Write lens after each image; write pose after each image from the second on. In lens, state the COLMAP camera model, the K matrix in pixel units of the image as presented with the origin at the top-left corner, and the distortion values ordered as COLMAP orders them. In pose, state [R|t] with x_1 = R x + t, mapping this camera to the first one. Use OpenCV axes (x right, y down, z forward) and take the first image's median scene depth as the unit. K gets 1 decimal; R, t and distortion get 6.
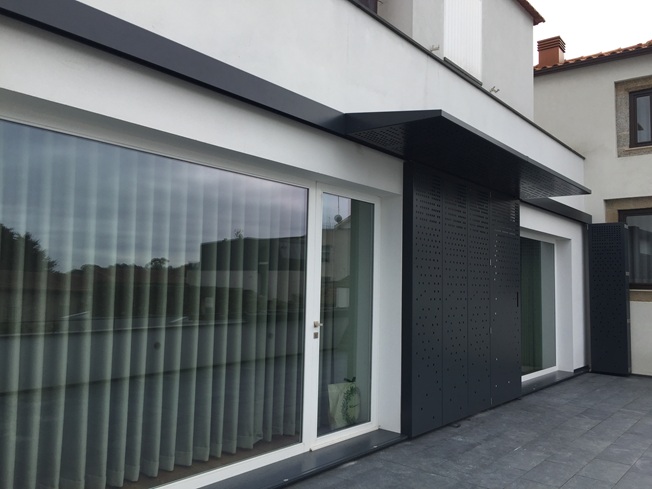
lens RADIAL K [[562.2, 0, 322.7], [0, 562.2, 244.0], [0, 0, 1]] dist [0.099406, -0.131938]
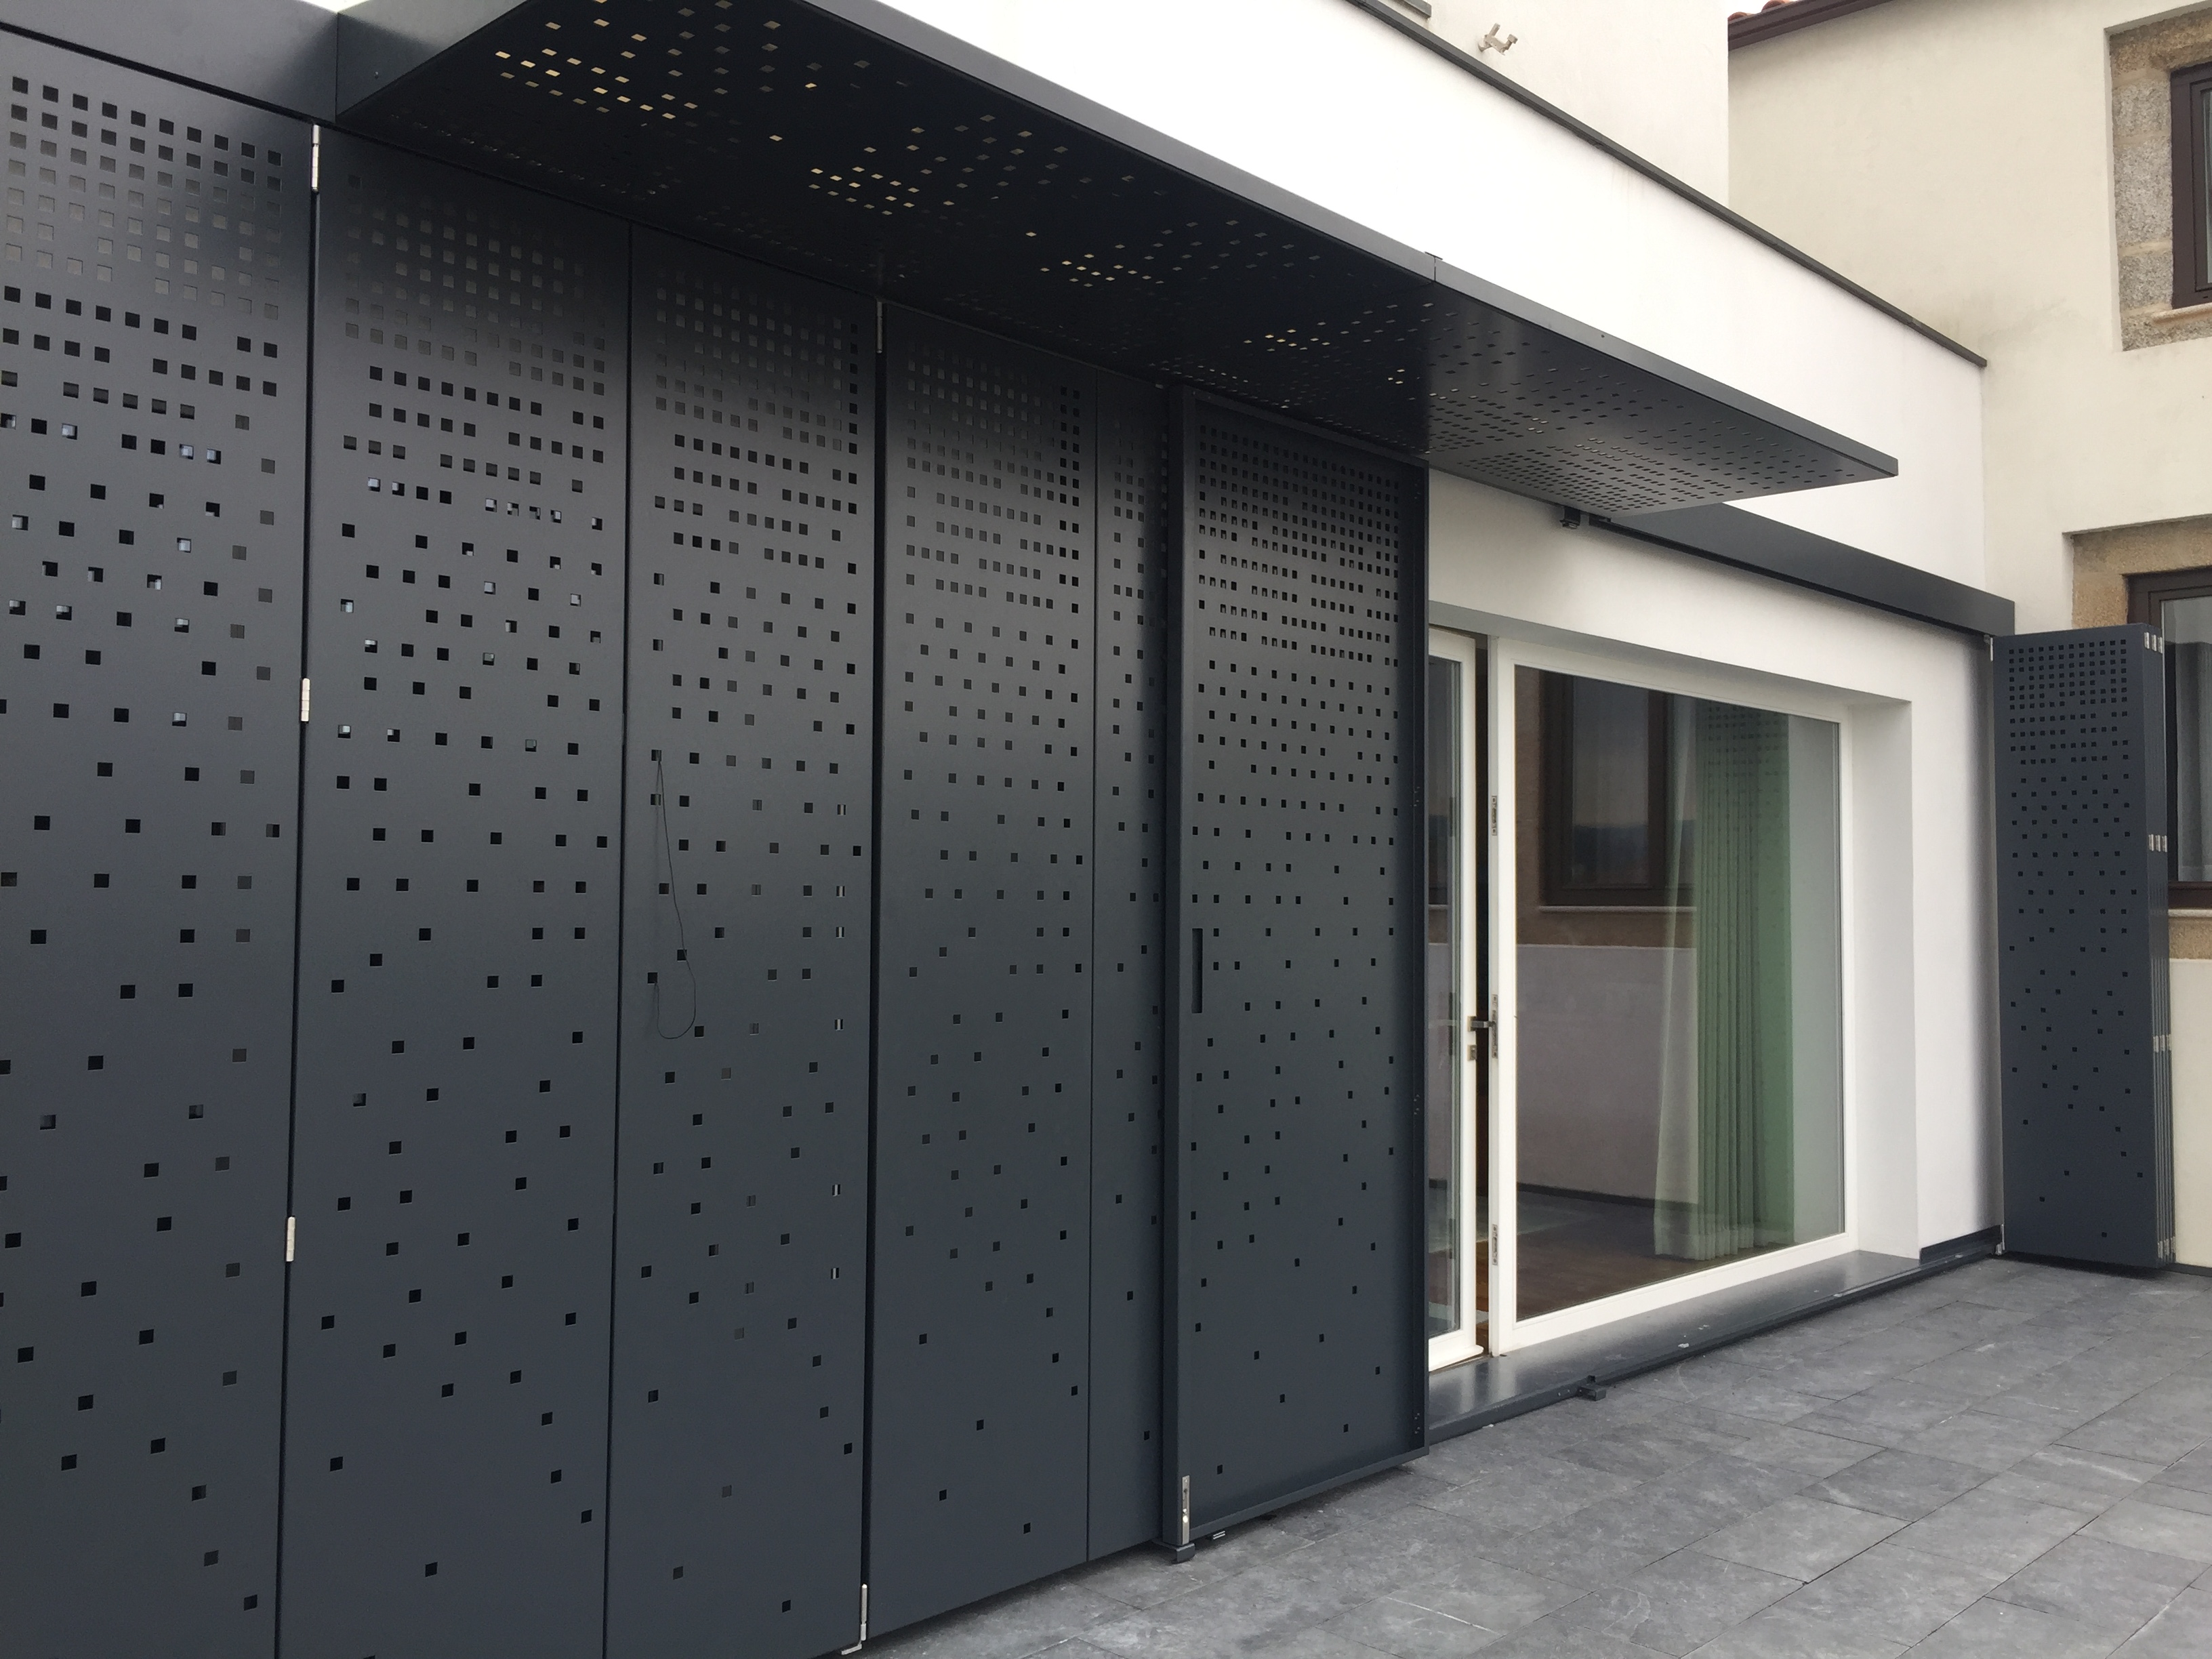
lens RADIAL K [[1907.3, 0, 1066.1], [0, 1907.3, 830.4], [0, 0, 1]] dist [0.099406, -0.131938]
pose [[0.995988, -0.018256, -0.087600, 0.246716], [0.020868, 0.999361, 0.029002, 0.023234], [0.087015, -0.030714, 0.995733, 0.263098]]
